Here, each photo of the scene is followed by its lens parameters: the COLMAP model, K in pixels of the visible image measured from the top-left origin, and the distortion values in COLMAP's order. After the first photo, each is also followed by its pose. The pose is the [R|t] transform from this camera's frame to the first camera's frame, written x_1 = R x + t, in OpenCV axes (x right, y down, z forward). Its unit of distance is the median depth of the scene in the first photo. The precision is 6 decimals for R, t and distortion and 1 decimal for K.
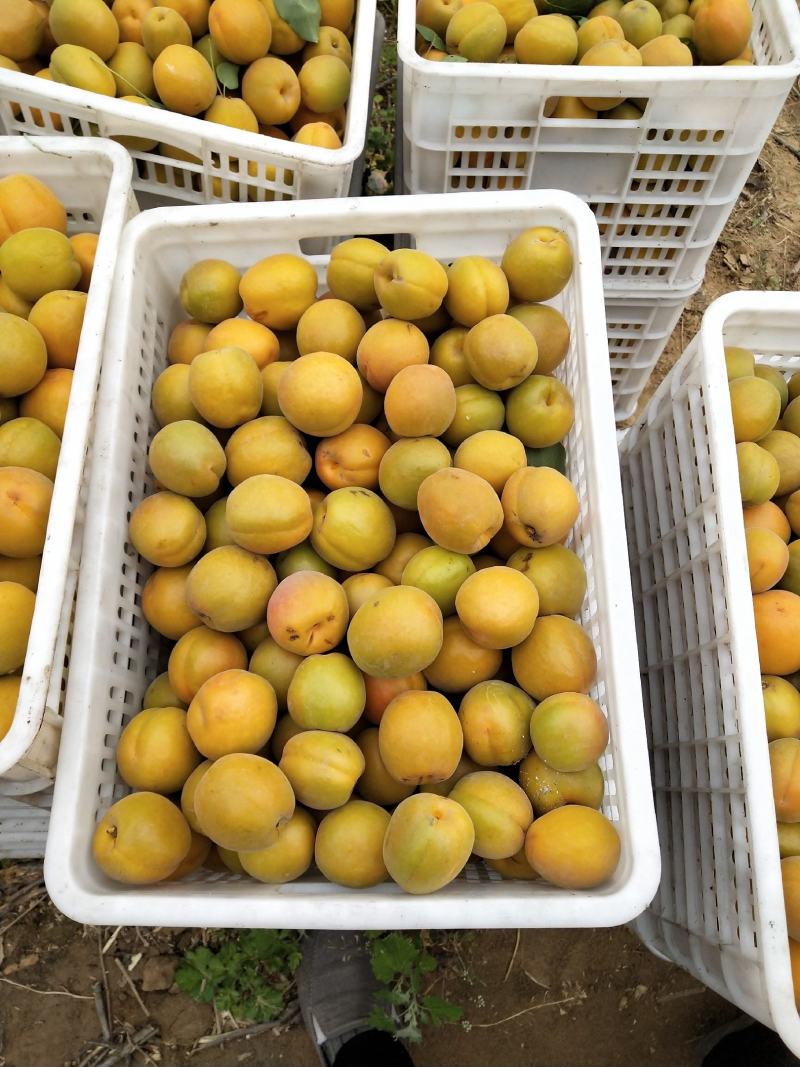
lens RADIAL K [[847.4, 0, 400.0], [0, 847.4, 533.5], [0, 0, 1]] dist [-0.031648, 0.068613]
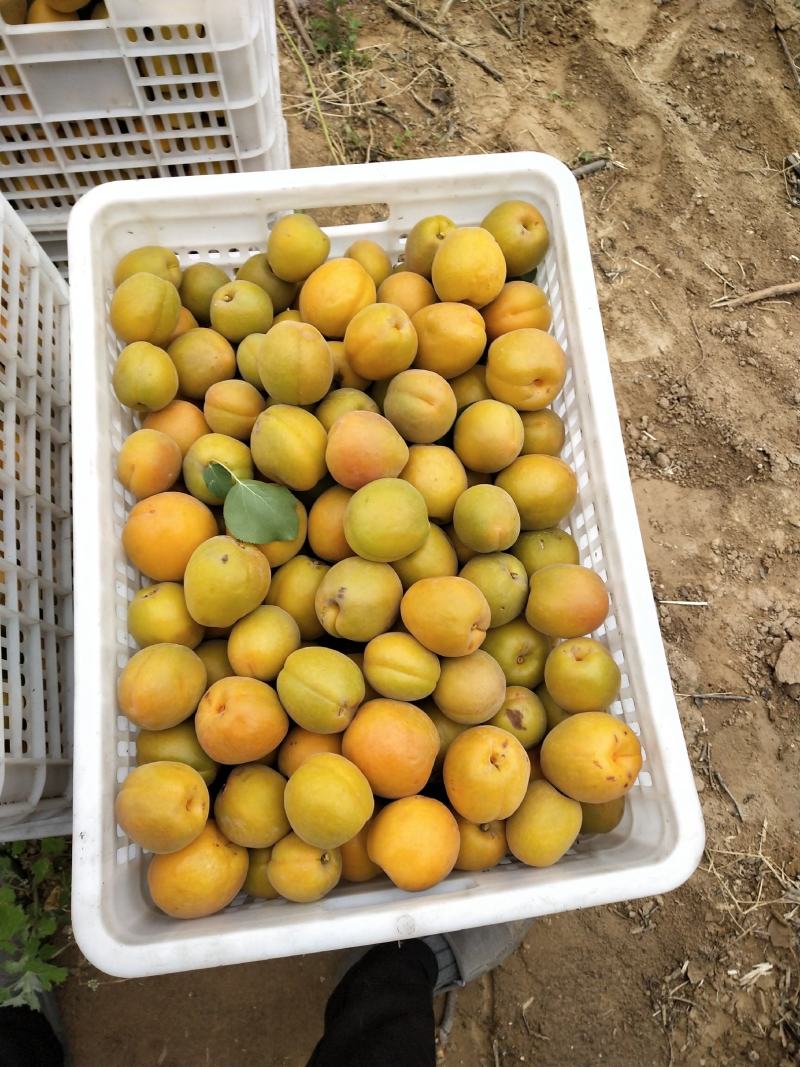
lens RADIAL K [[847.4, 0, 400.0], [0, 847.4, 533.5], [0, 0, 1]] dist [-0.031648, 0.068613]
pose [[0.991917, -0.118438, 0.045529, 0.327396], [0.116976, 0.992568, 0.033540, 0.055865], [-0.049163, -0.027943, 0.998400, 0.018077]]
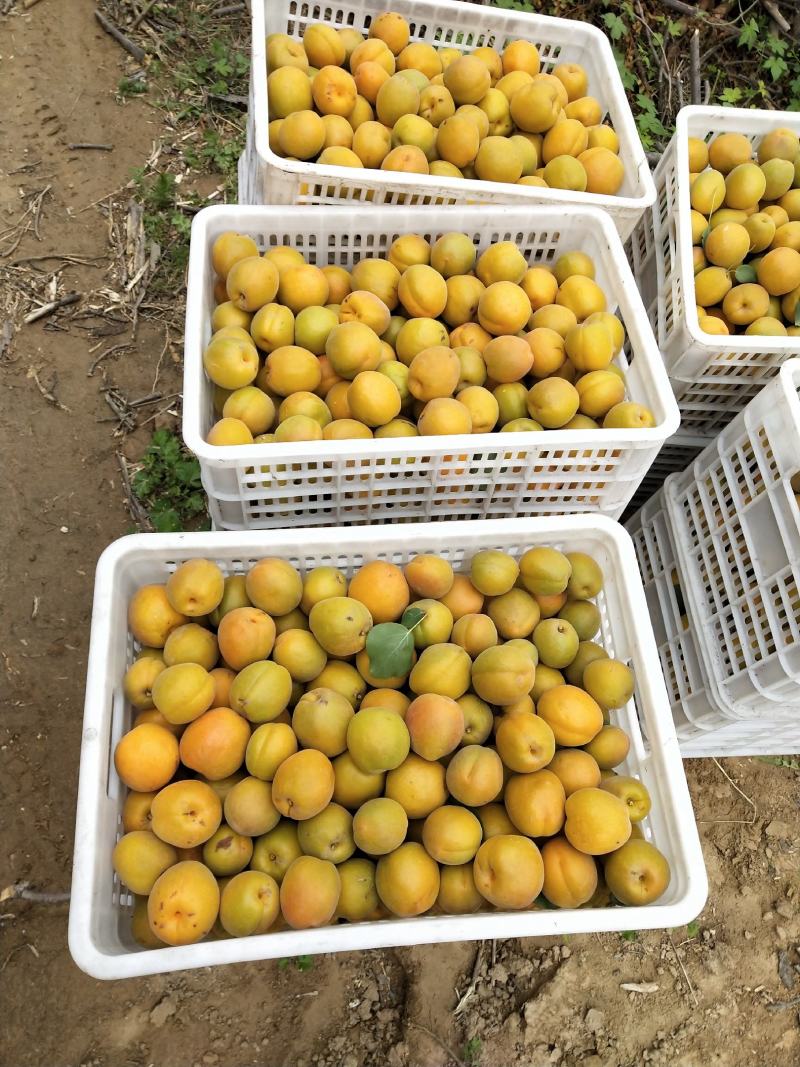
lens RADIAL K [[847.4, 0, 400.0], [0, 847.4, 533.5], [0, 0, 1]] dist [-0.031648, 0.068613]
pose [[0.081335, 0.894117, -0.440386, 0.473638], [-0.972194, 0.168525, 0.162601, -0.070419], [0.219600, 0.414915, 0.882961, -0.109774]]
